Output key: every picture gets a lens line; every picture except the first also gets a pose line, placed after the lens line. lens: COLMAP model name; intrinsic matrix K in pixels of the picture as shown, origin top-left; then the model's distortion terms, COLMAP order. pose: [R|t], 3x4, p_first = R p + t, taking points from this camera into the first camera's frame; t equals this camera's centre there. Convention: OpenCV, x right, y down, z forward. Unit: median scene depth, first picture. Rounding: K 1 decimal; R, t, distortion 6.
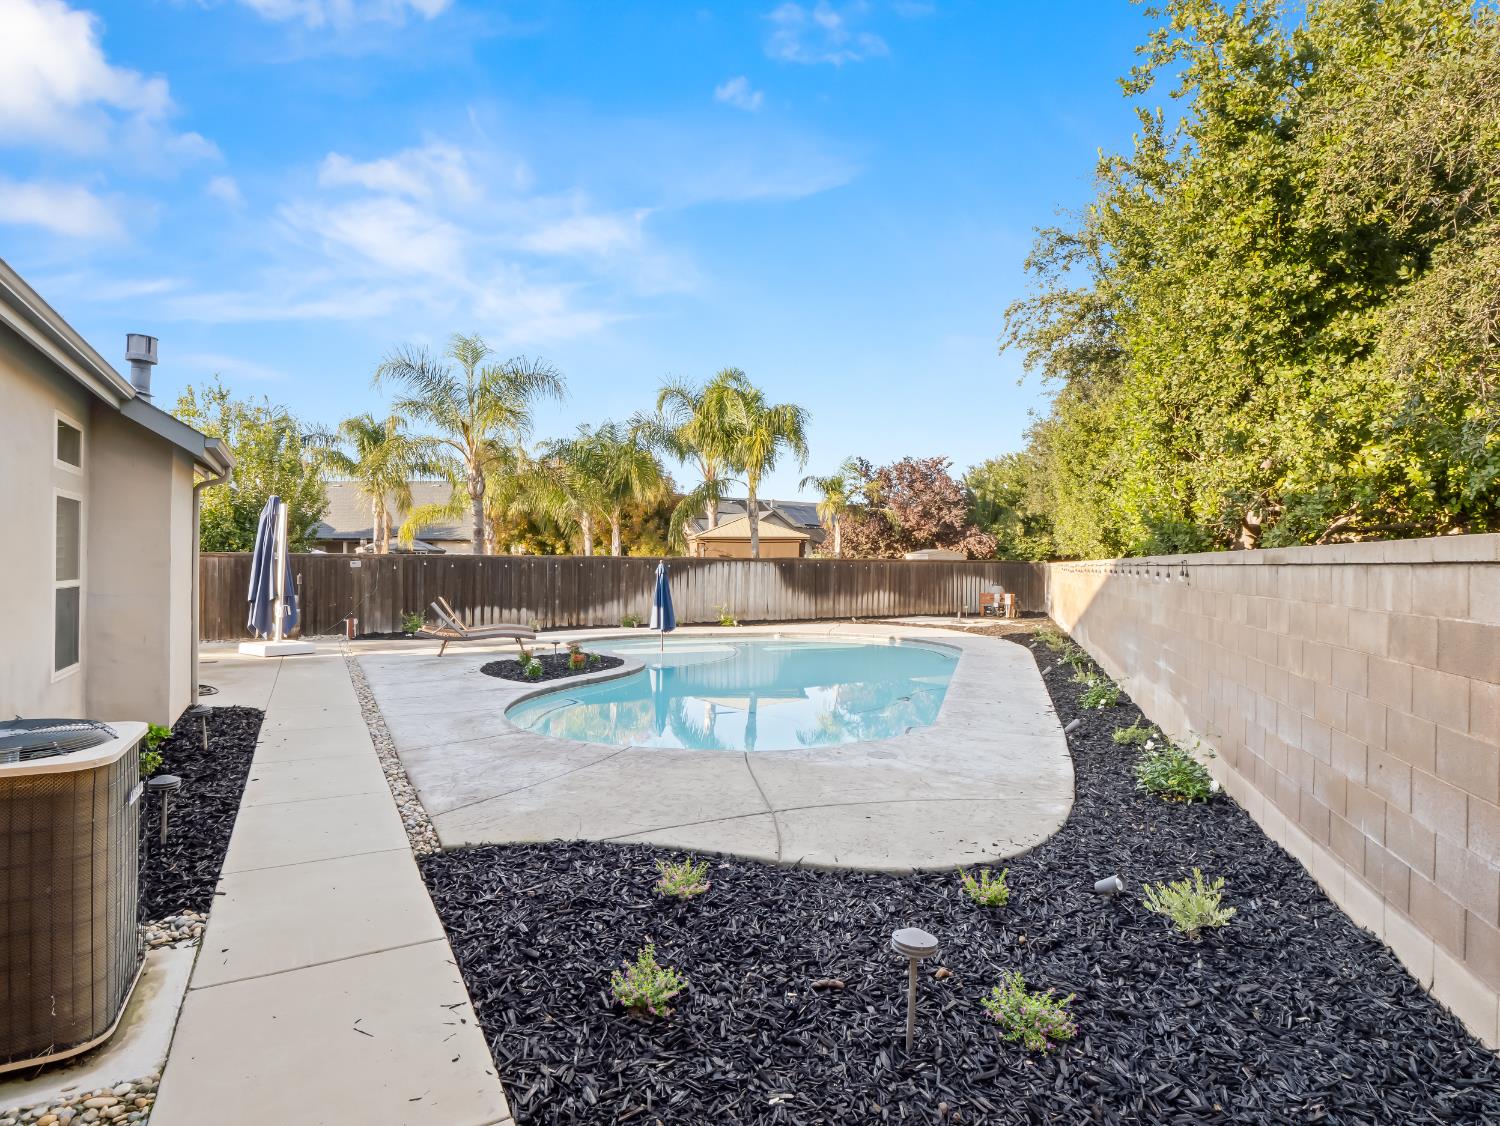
lens RADIAL K [[774.3, 0, 749.0], [0, 774.3, 567.2], [0, 0, 1]] dist [0.001650, 0.000123]
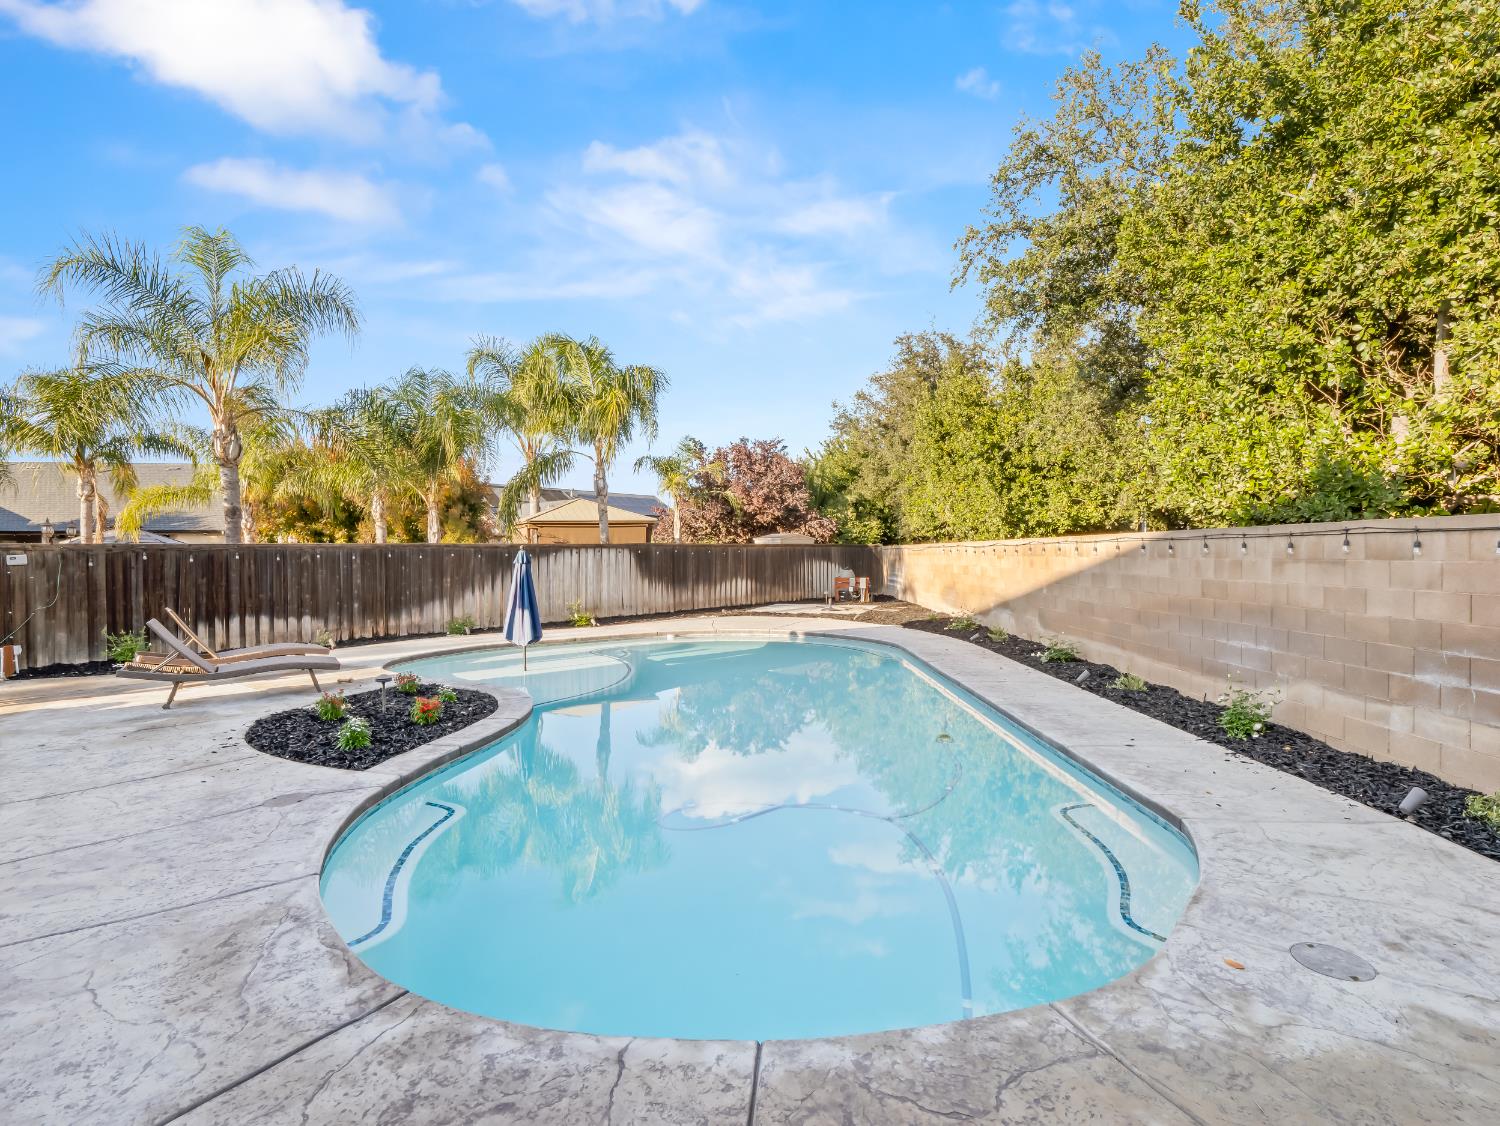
lens RADIAL K [[728.0, 0, 751.2], [0, 728.0, 560.4], [0, 0, 1]] dist [-0.014726, -0.001217]
pose [[0.958987, -0.021241, 0.282652, -0.061037], [0.019596, 0.999771, 0.008646, 0.002093], [-0.282771, -0.002753, 0.959184, 0.171733]]
